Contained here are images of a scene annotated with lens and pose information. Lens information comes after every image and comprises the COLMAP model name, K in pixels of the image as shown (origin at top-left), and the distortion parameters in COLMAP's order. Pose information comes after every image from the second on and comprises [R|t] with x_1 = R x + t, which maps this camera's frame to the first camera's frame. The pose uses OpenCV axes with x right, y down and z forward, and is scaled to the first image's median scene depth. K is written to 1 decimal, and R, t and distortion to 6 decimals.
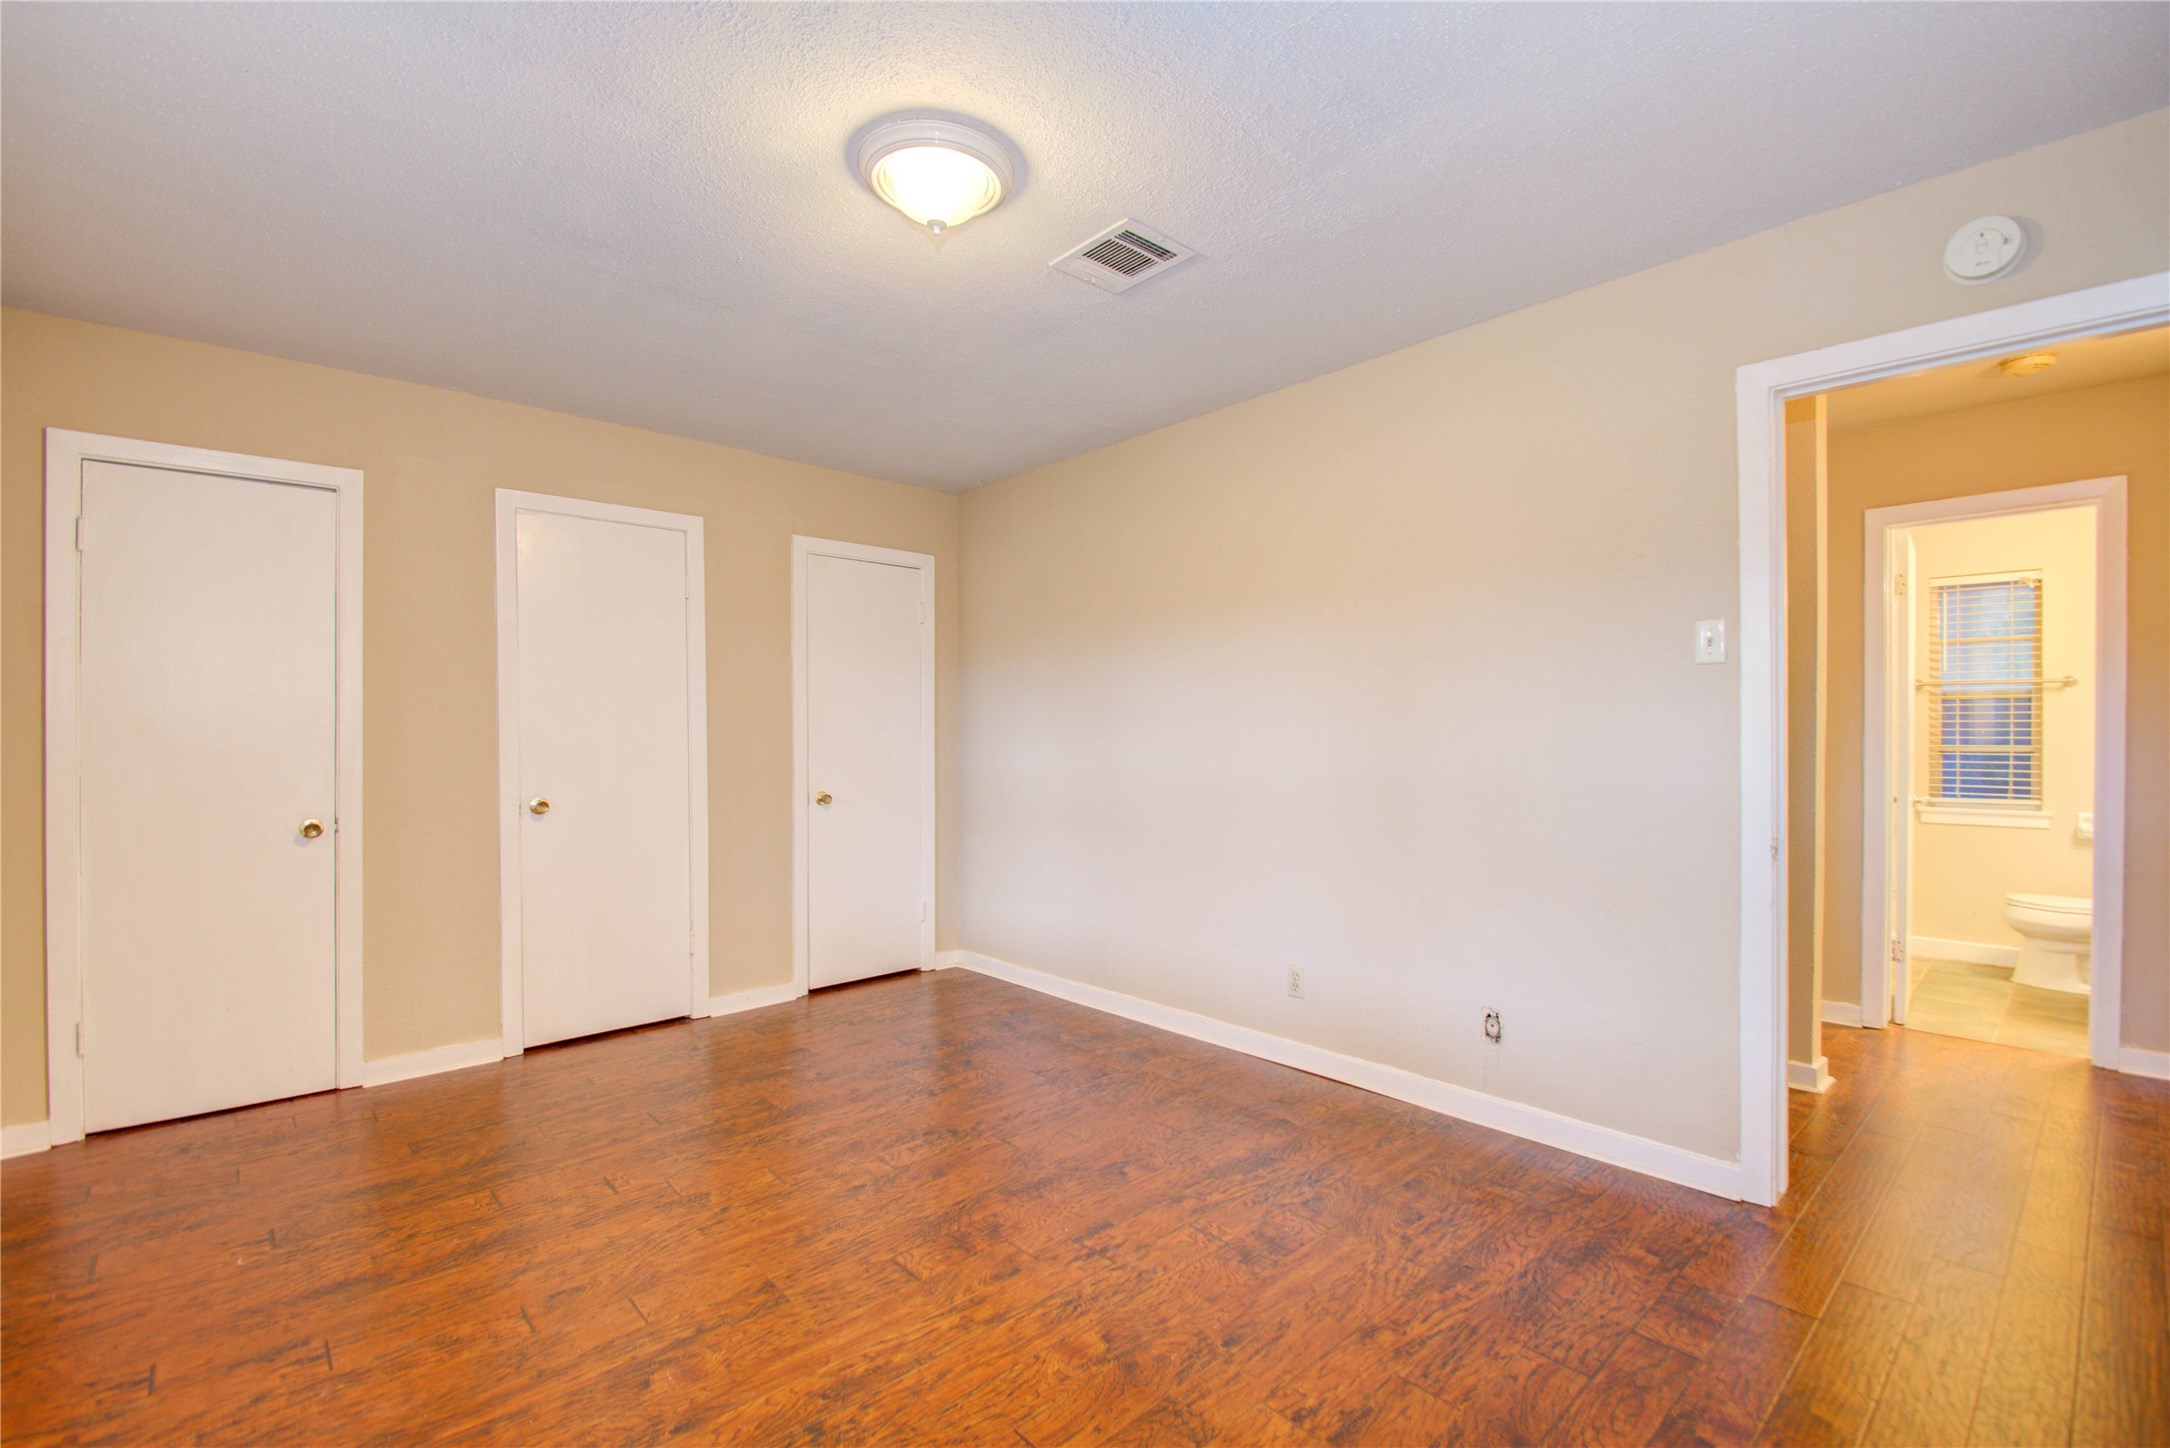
lens RADIAL K [[986.0, 0, 1079.3], [0, 986.0, 734.9], [0, 0, 1]] dist [0.015057, -0.014547]
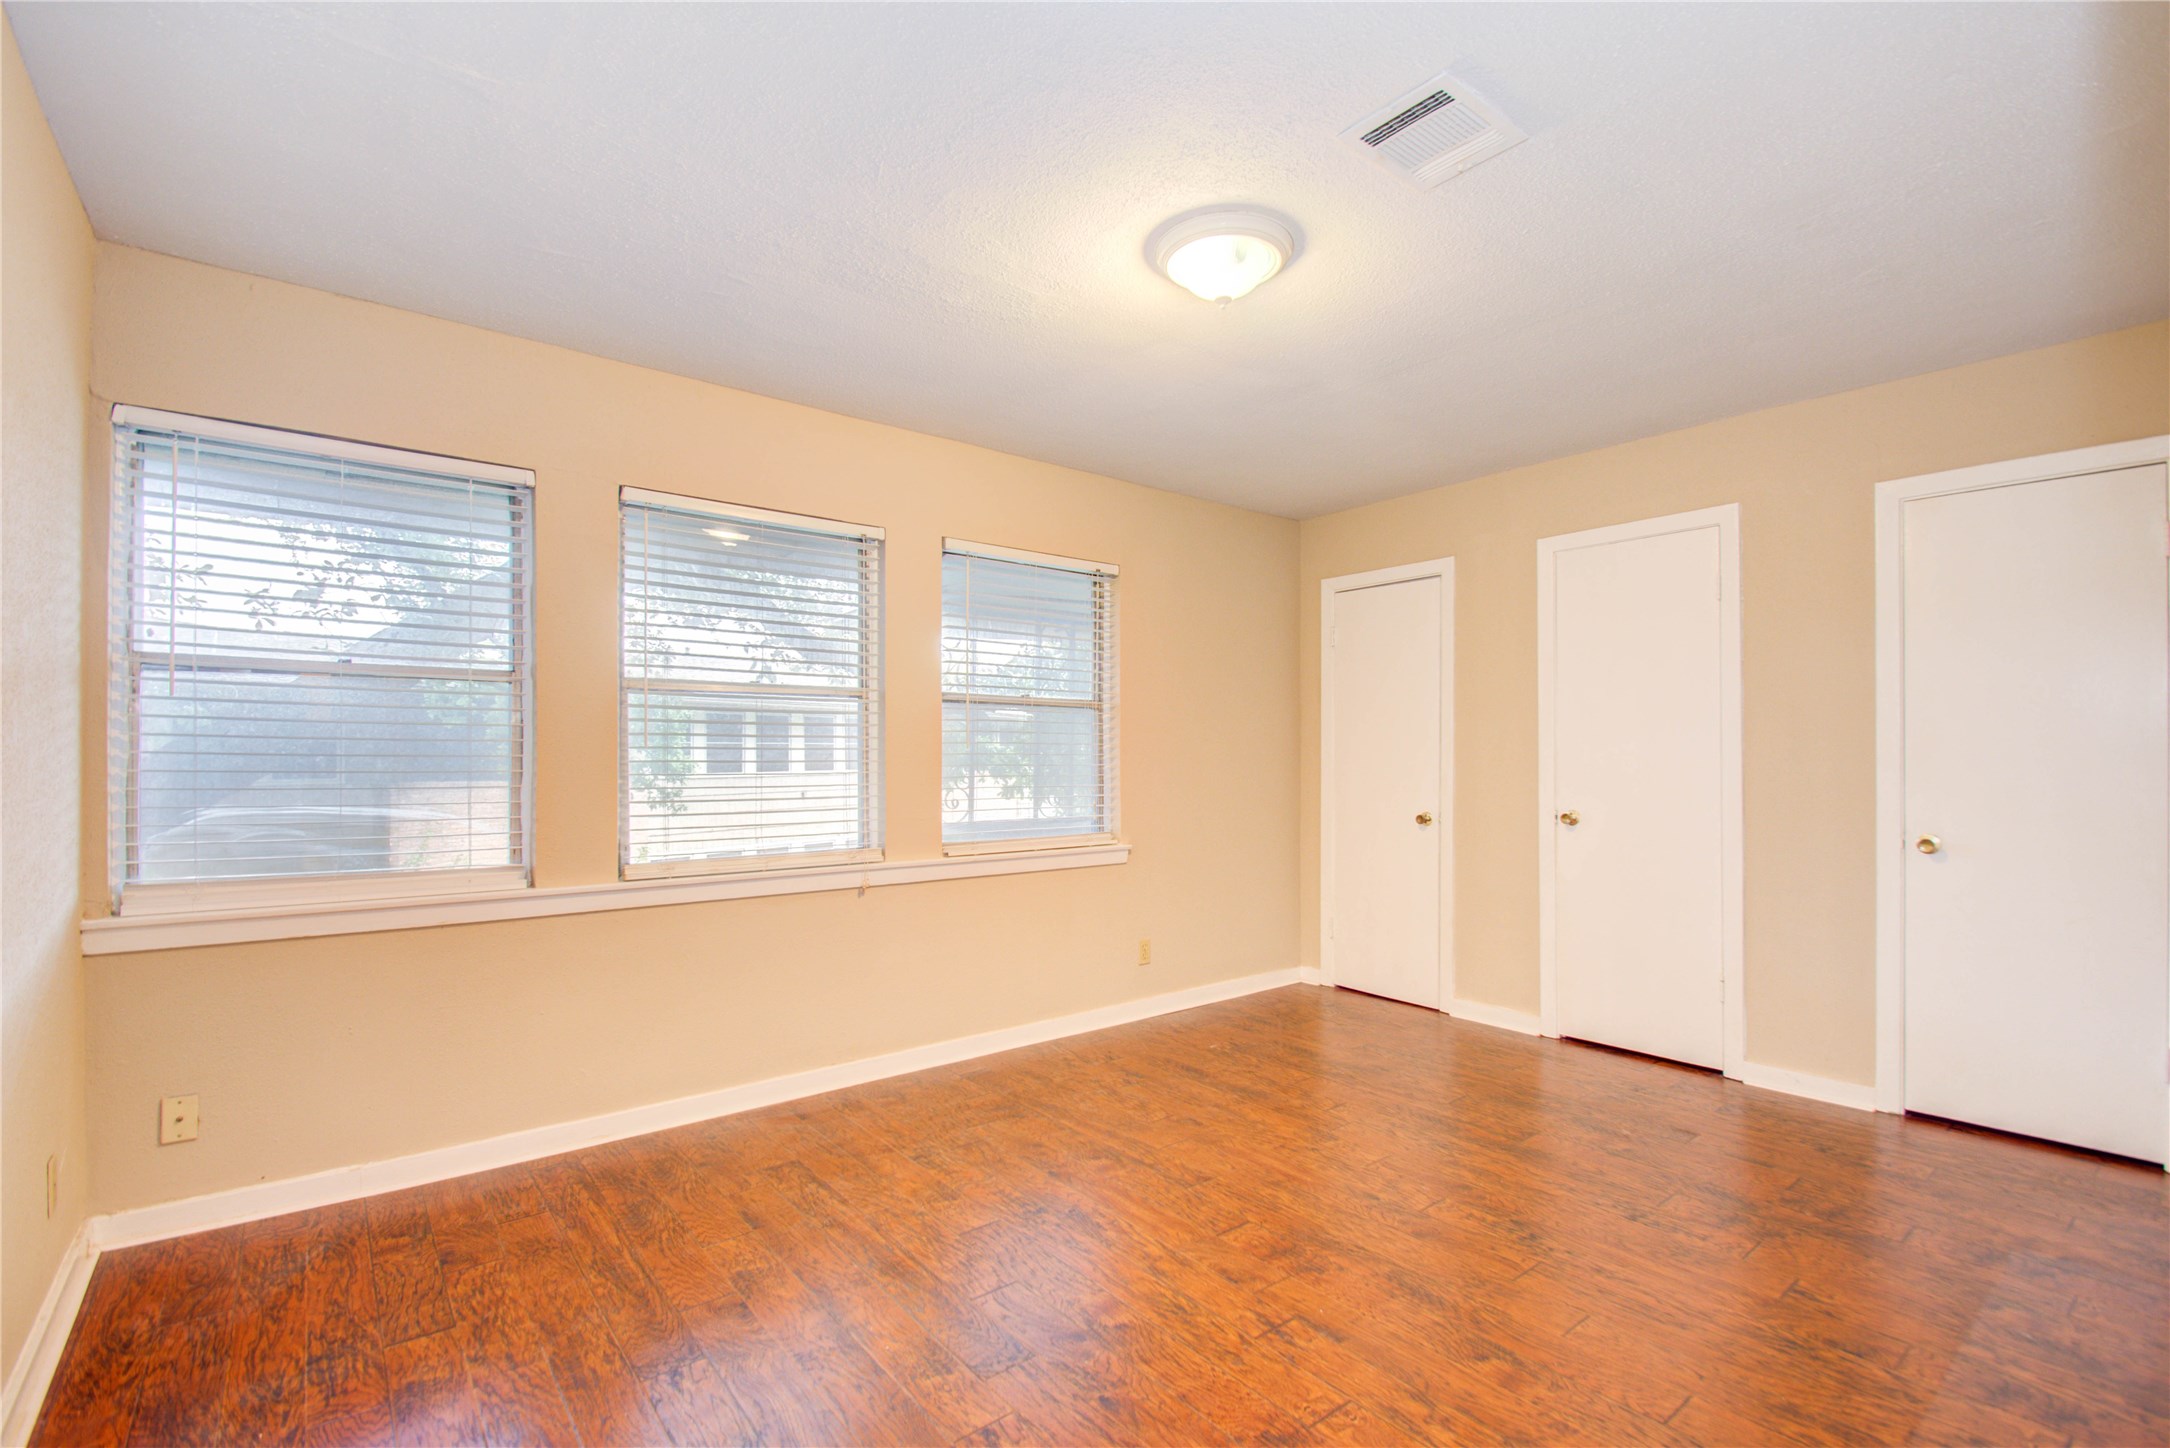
lens RADIAL K [[986.0, 0, 1101.3], [0, 986.0, 711.4], [0, 0, 1]] dist [0.015057, -0.014547]
pose [[-0.082078, -0.040367, -0.995808, 0.873084], [0.000200, 0.999179, -0.040520, -0.000910], [0.996626, -0.003525, -0.082002, 0.843047]]
